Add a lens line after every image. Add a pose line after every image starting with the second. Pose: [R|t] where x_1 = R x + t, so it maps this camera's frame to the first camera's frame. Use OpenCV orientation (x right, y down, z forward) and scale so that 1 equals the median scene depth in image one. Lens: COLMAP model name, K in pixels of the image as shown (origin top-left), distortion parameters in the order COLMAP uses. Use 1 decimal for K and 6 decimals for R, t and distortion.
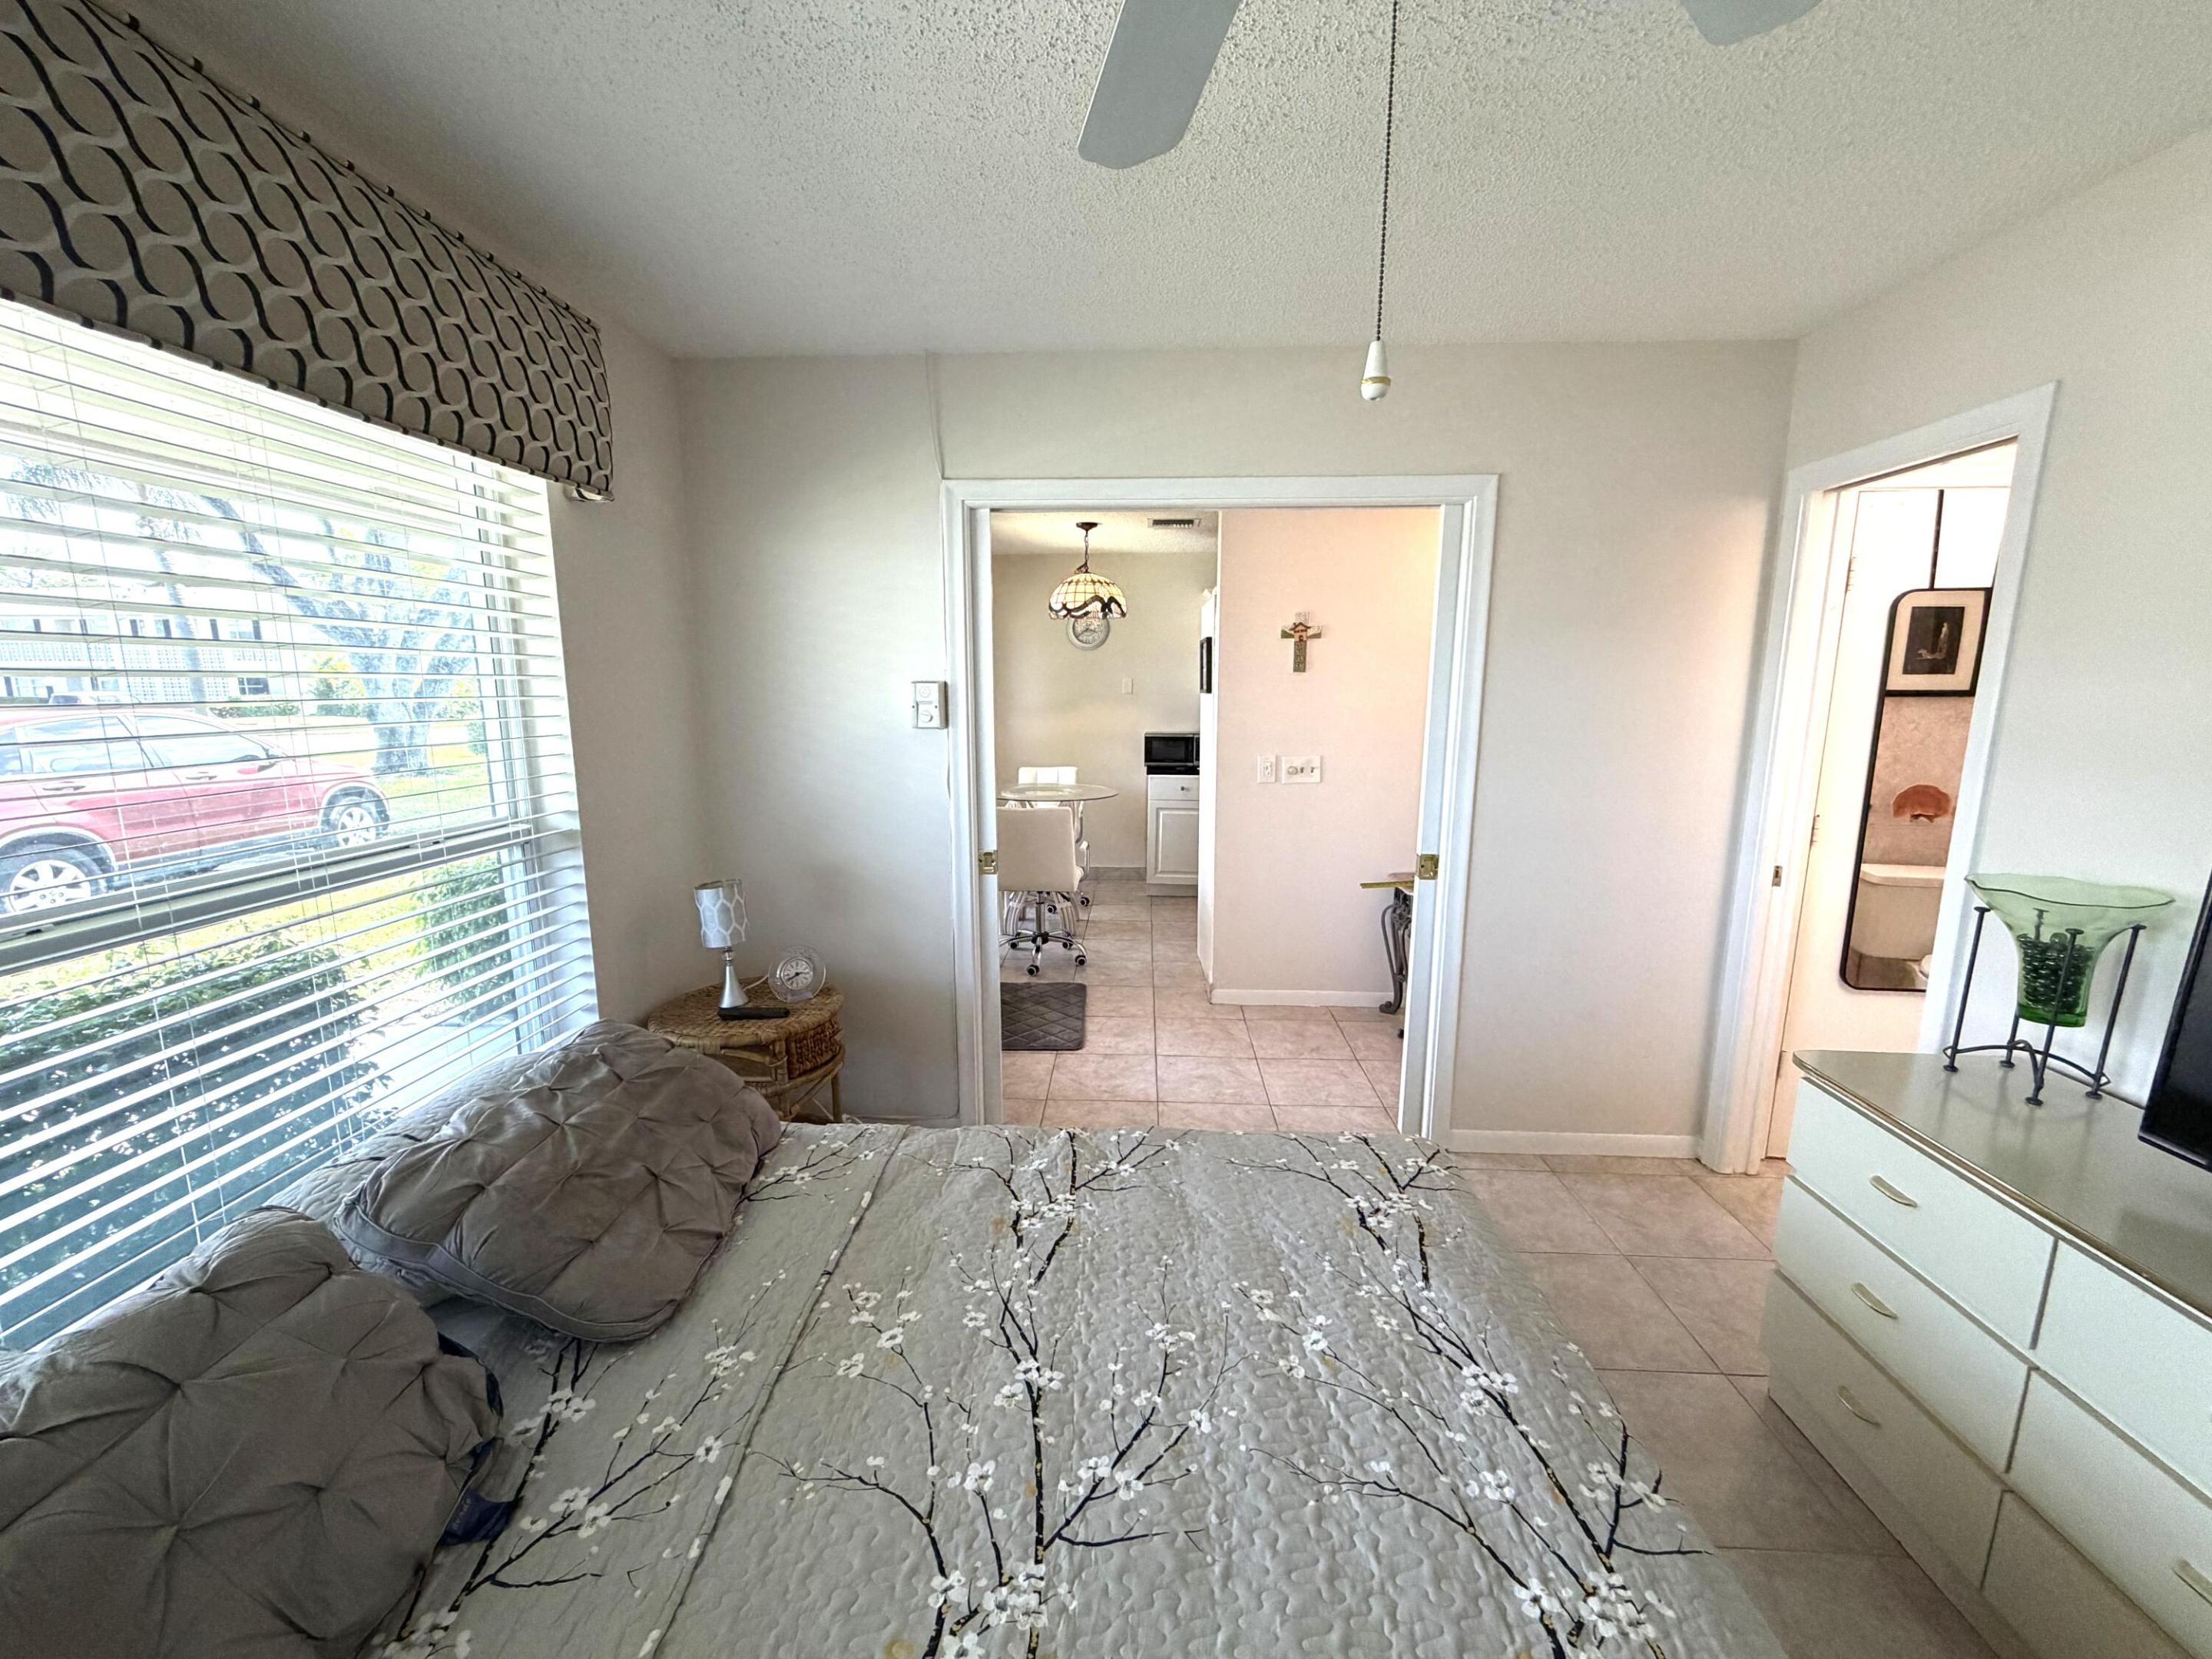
lens RADIAL K [[879.3, 0, 1099.3], [0, 879.3, 833.6], [0, 0, 1]] dist [-0.000227, 0.000002]
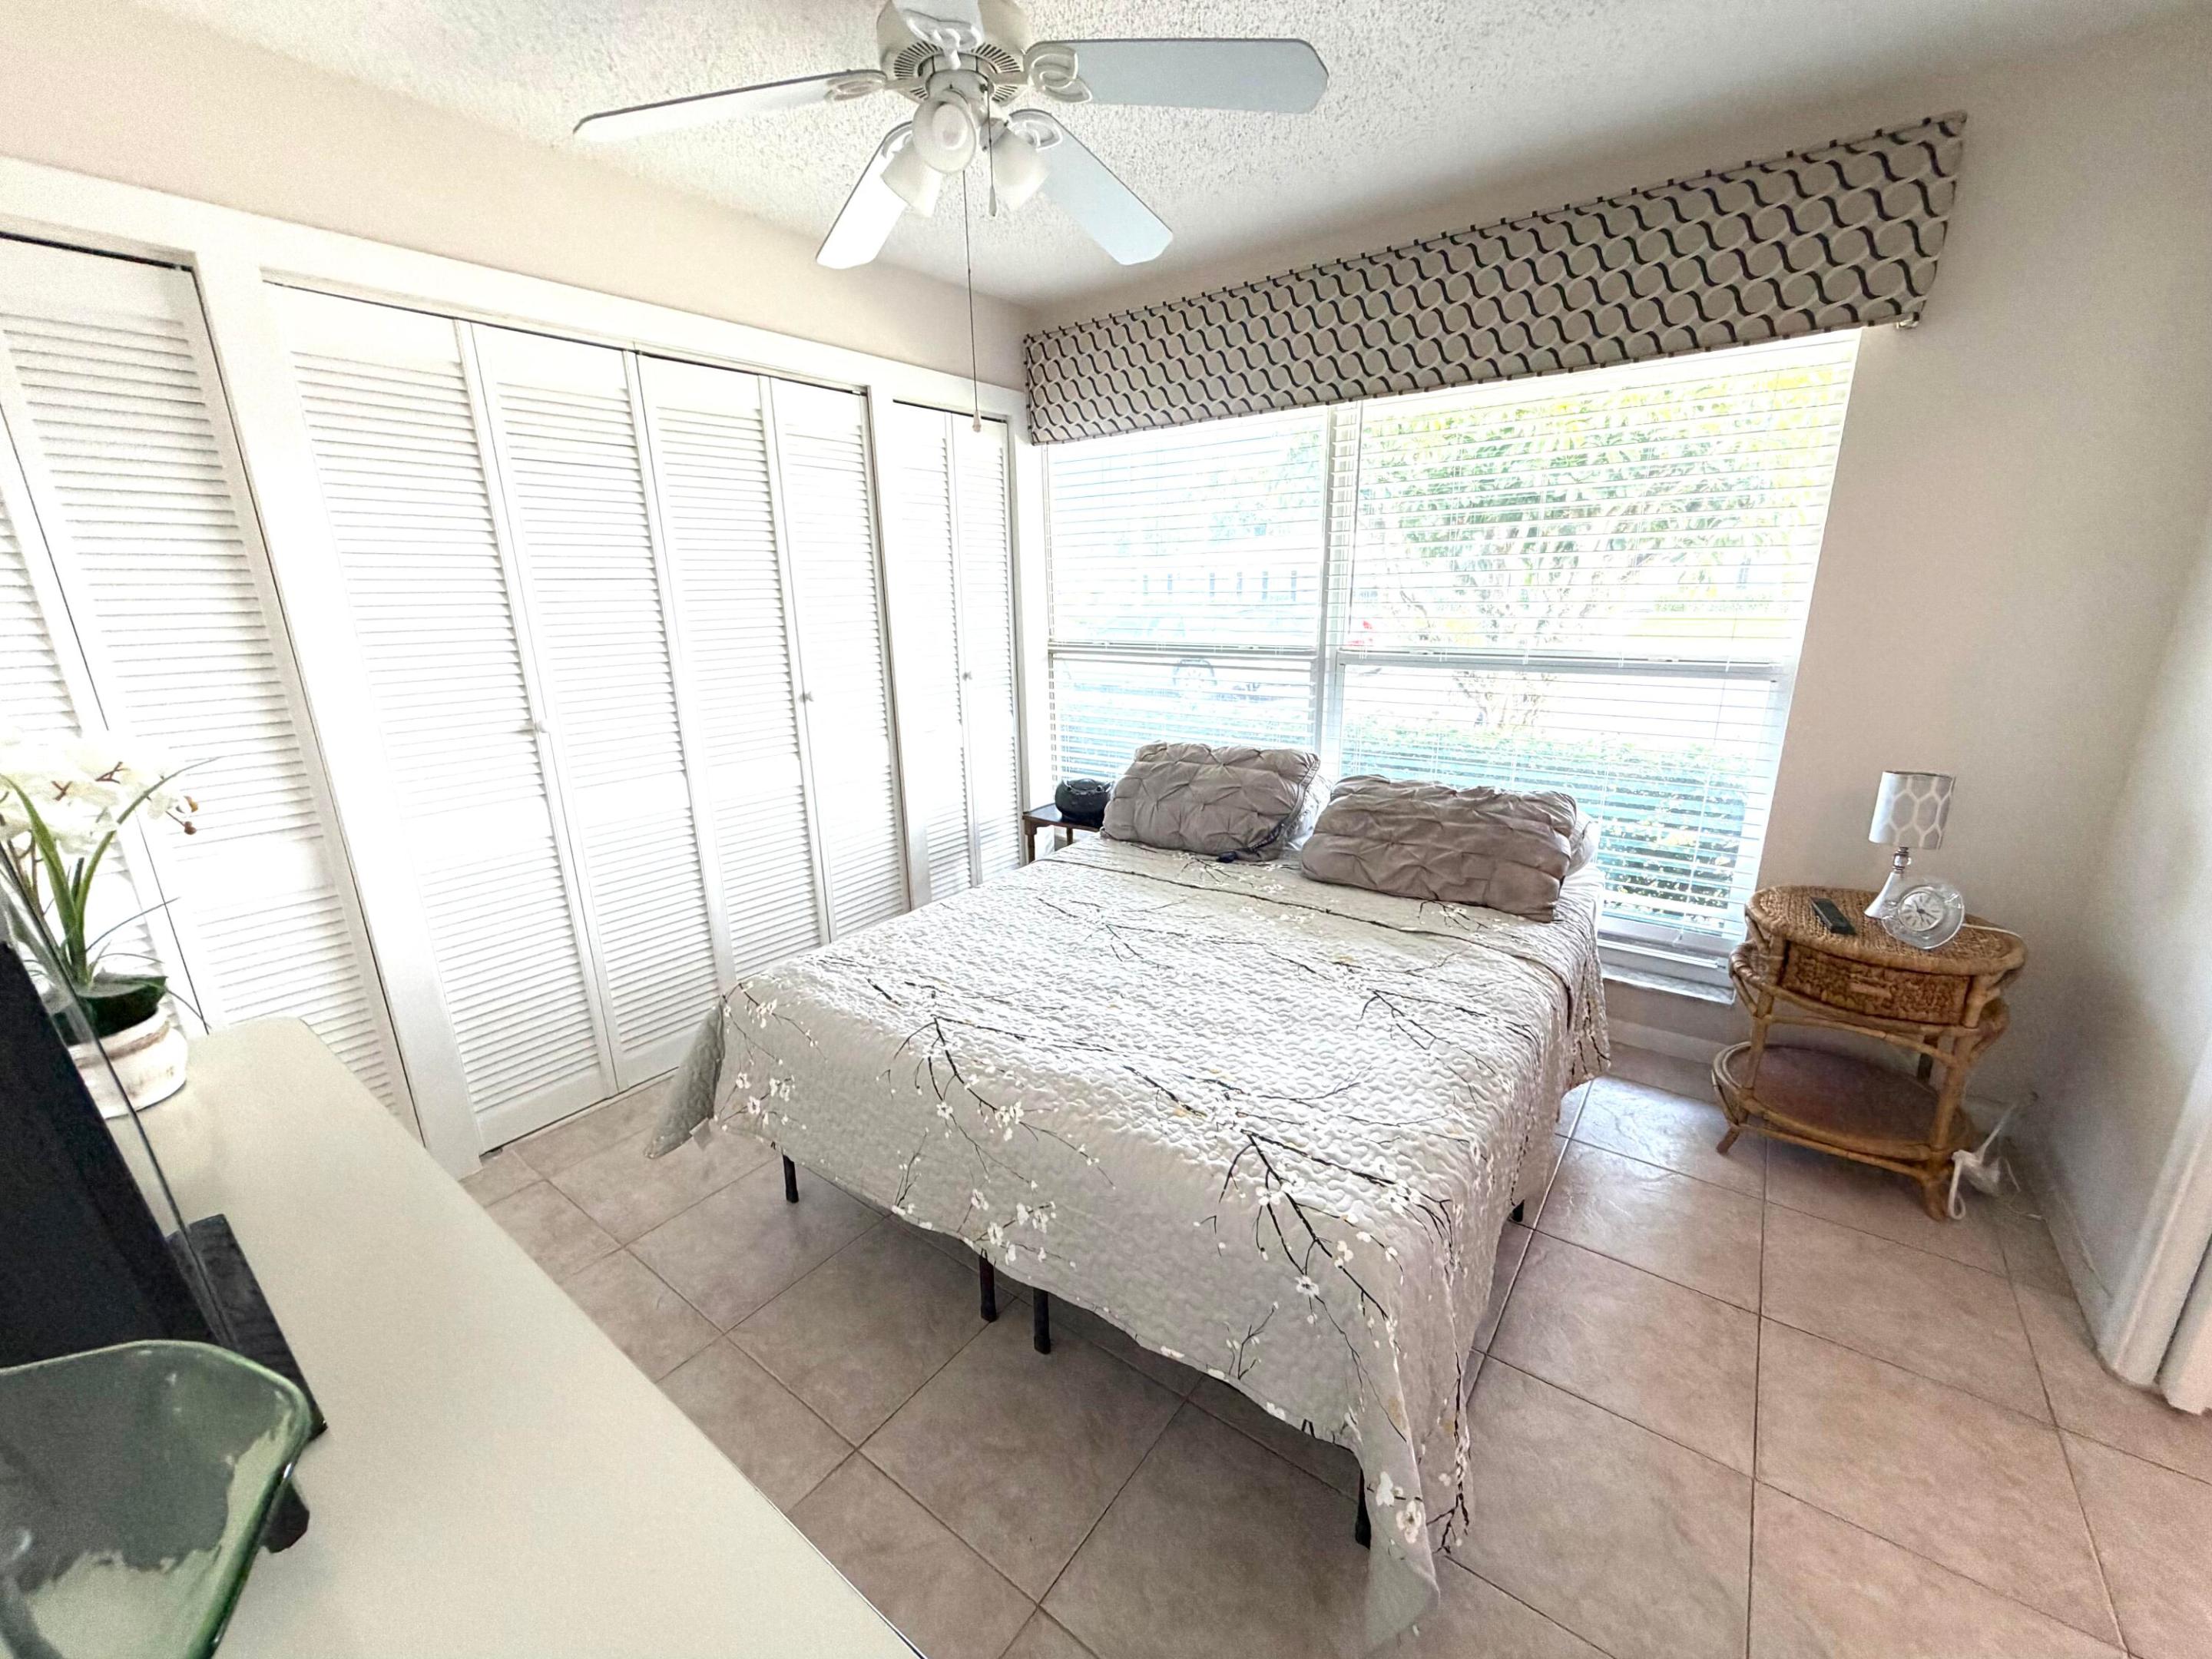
lens RADIAL K [[879.3, 0, 1099.3], [0, 879.3, 833.6], [0, 0, 1]] dist [-0.000227, 0.000002]
pose [[-0.568447, 0.233031, -0.789028, 1.382088], [-0.120074, 0.925280, 0.359777, -0.203223], [0.813911, 0.299256, -0.497991, 1.642267]]
